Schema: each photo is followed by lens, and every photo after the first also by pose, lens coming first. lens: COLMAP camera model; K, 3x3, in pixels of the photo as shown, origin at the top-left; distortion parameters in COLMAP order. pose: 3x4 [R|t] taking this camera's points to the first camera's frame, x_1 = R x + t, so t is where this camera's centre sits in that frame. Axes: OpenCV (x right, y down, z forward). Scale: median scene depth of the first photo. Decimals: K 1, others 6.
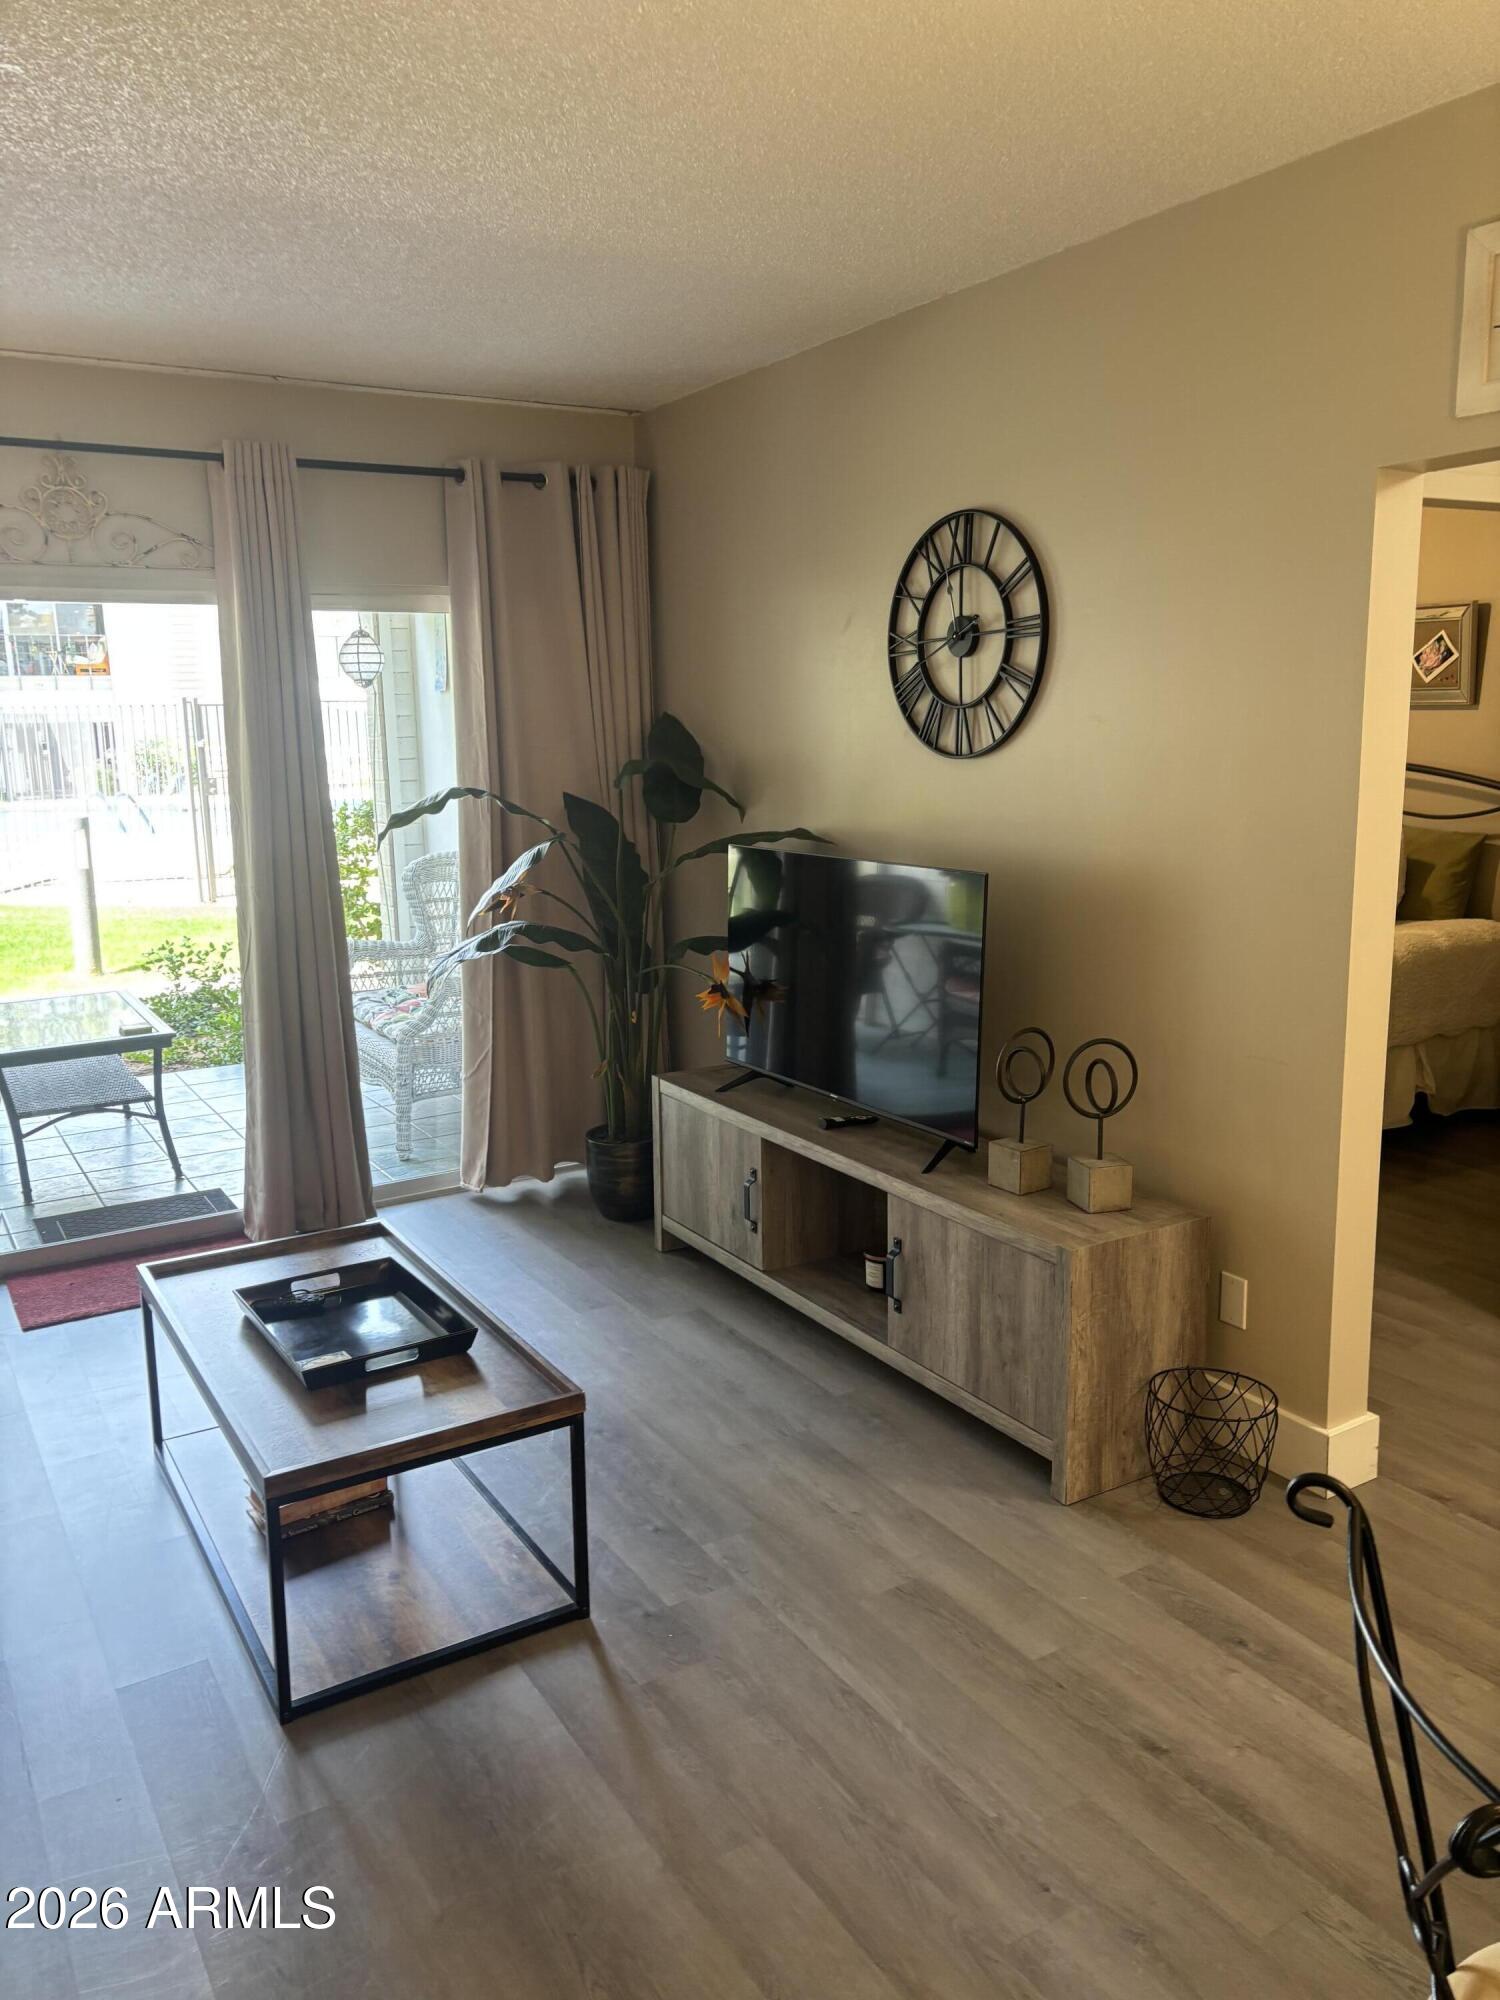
lens RADIAL K [[1554.2, 0, 744.0], [0, 1554.2, 995.0], [0, 0, 1]] dist [0.048306, -0.008043]
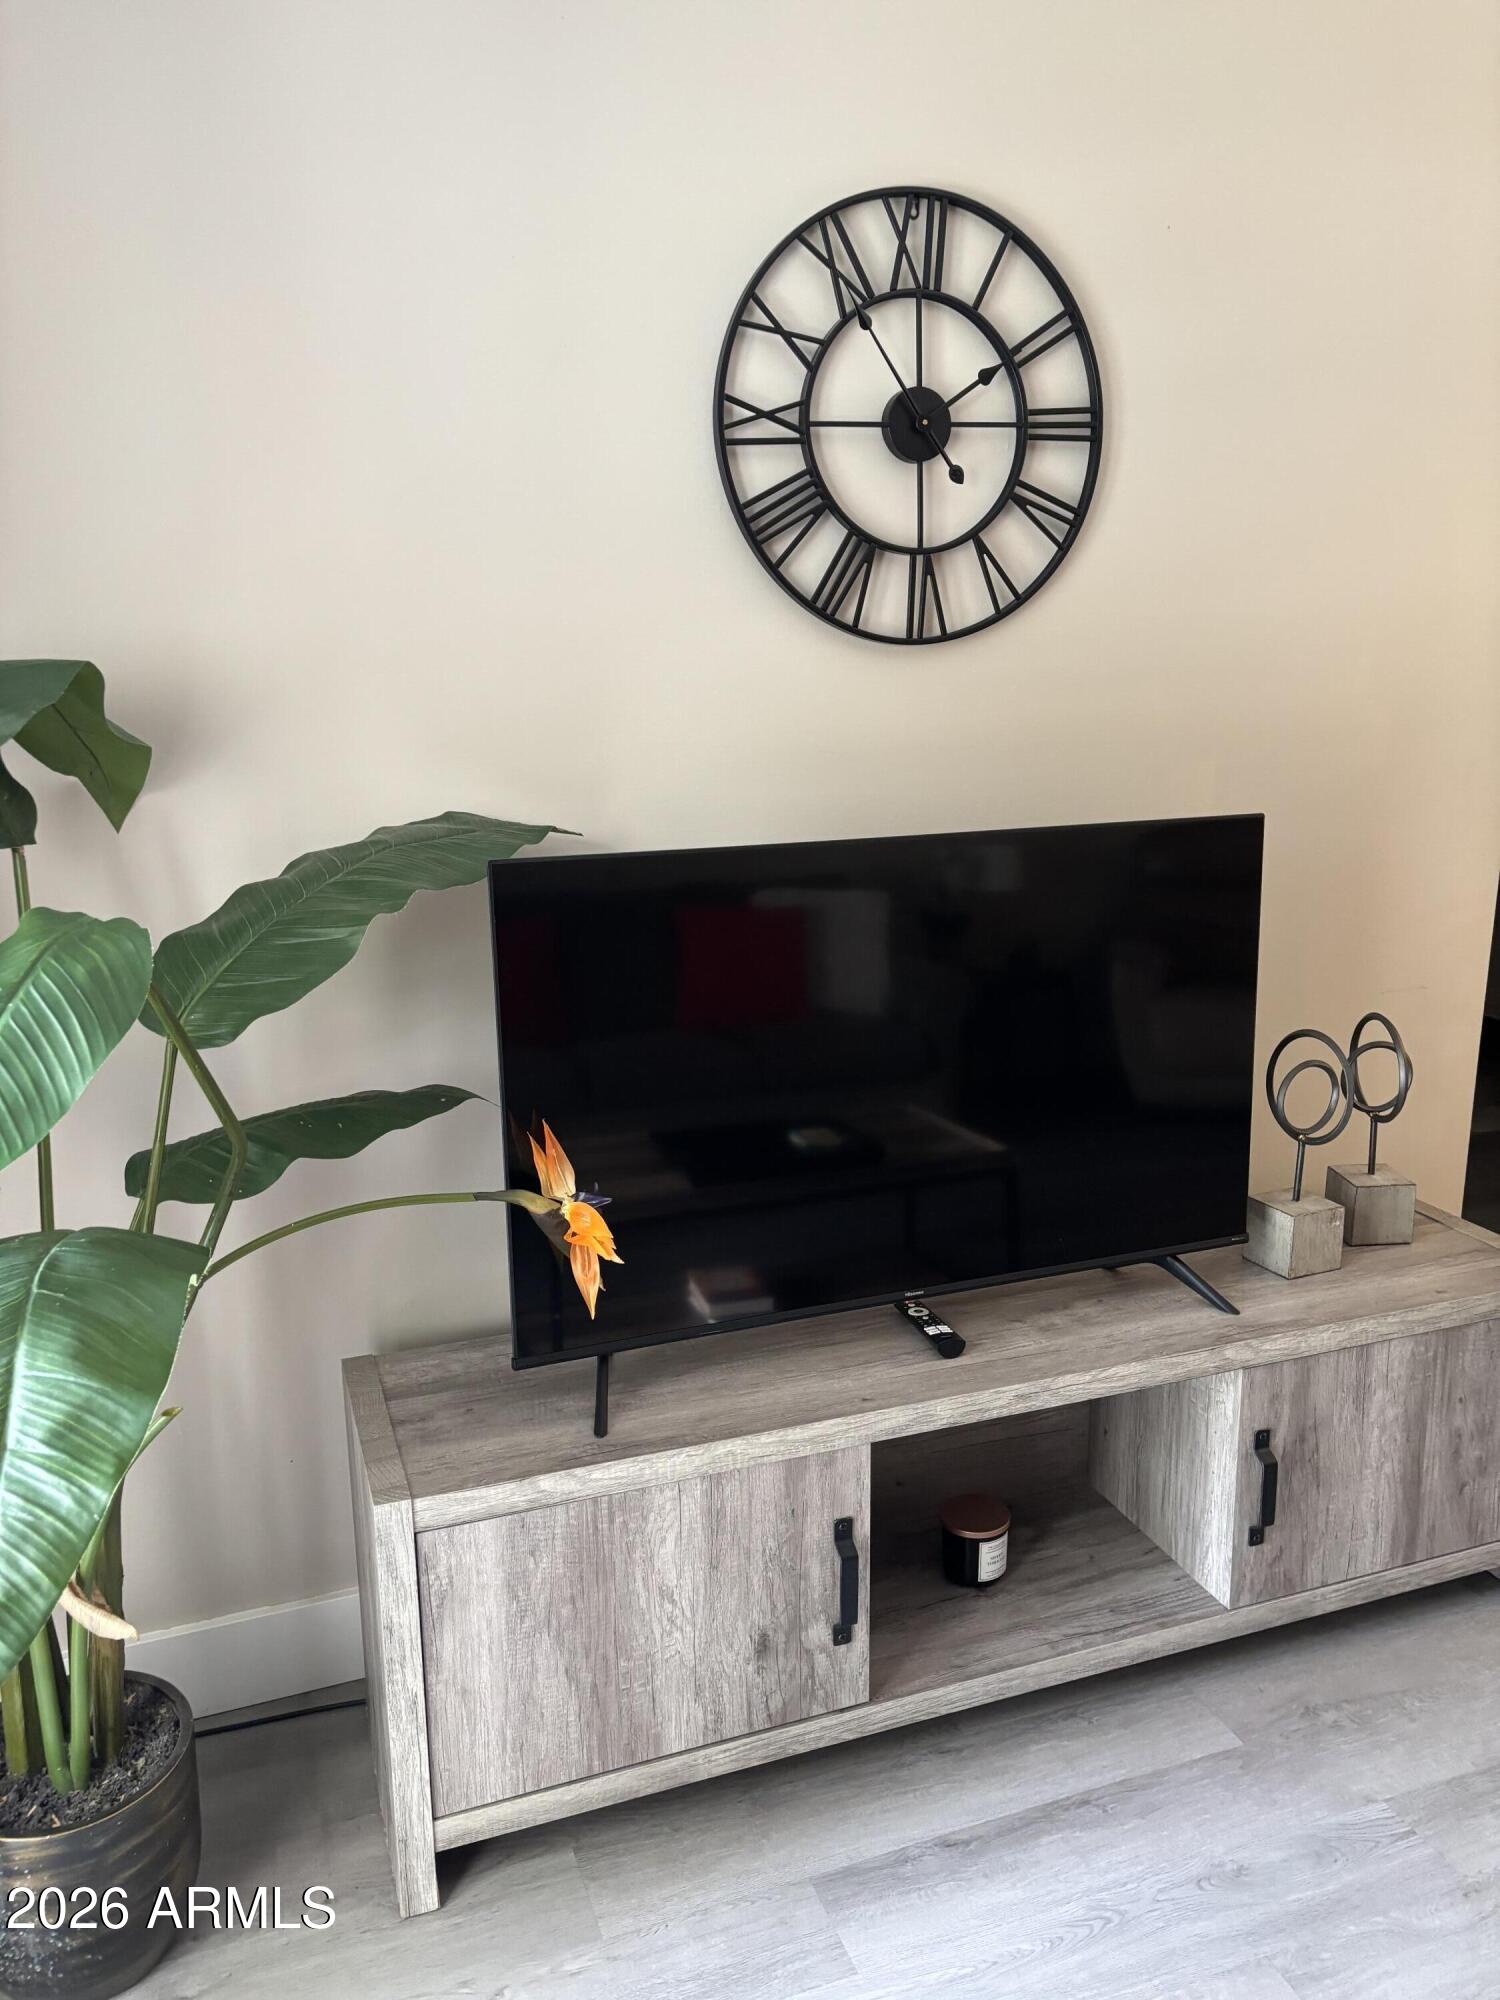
lens RADIAL K [[1554.2, 0, 754.8], [0, 1554.2, 1000.9], [0, 0, 1]] dist [0.048306, -0.008043]
pose [[0.171916, -0.215464, 0.961260, -0.461000], [0.183046, 0.965781, 0.183741, -0.146032], [-0.967956, 0.144367, 0.205473, 0.982279]]
